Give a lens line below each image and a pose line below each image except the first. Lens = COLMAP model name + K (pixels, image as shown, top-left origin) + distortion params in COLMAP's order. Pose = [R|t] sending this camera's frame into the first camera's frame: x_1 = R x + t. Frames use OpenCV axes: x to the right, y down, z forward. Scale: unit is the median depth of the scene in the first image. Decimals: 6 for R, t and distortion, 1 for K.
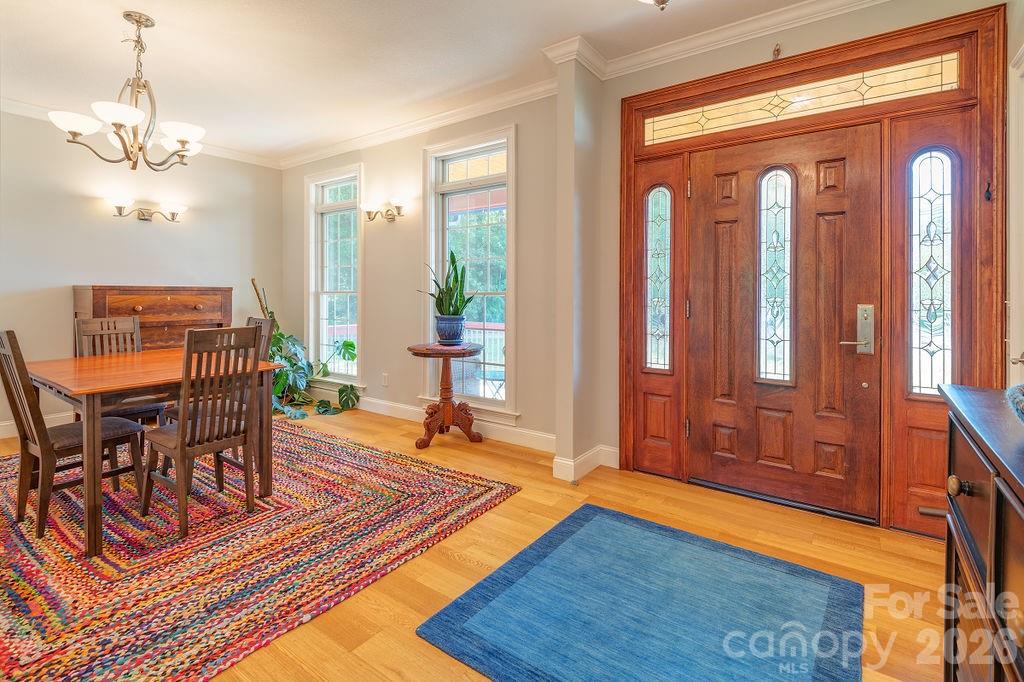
lens RADIAL K [[493.8, 0, 509.4], [0, 493.8, 303.2], [0, 0, 1]] dist [0.032199, -0.025207]
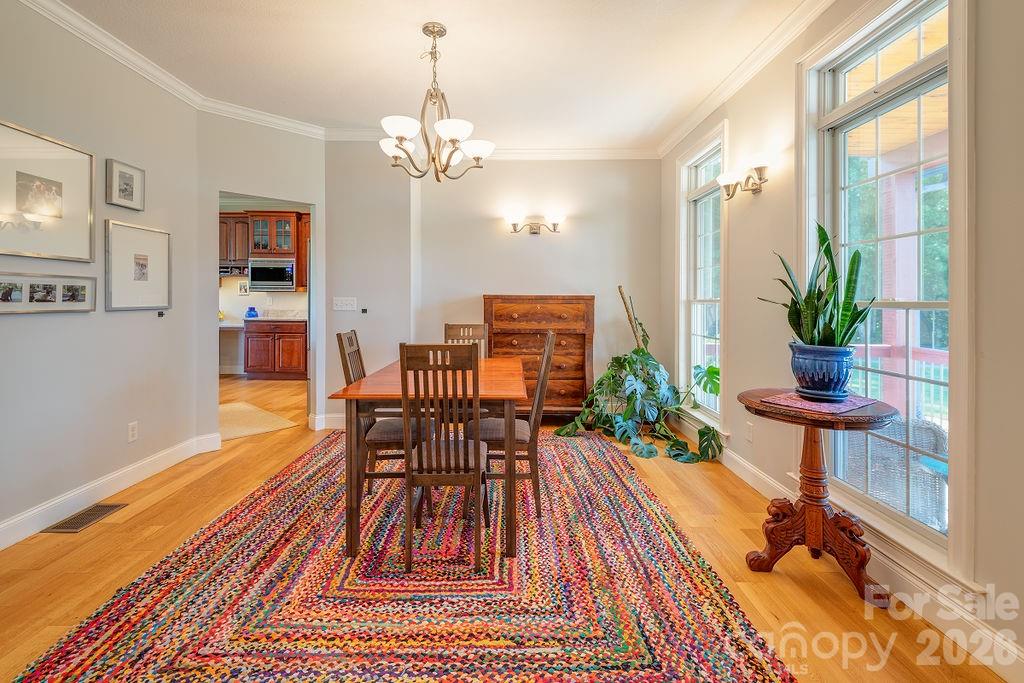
lens RADIAL K [[493.8, 0, 509.4], [0, 493.8, 303.7], [0, 0, 1]] dist [0.032199, -0.025207]
pose [[0.588810, 0.006429, -0.808246, 0.121170], [-0.018146, 0.999821, -0.005267, -0.011308], [0.808068, 0.017768, 0.588821, 0.406760]]
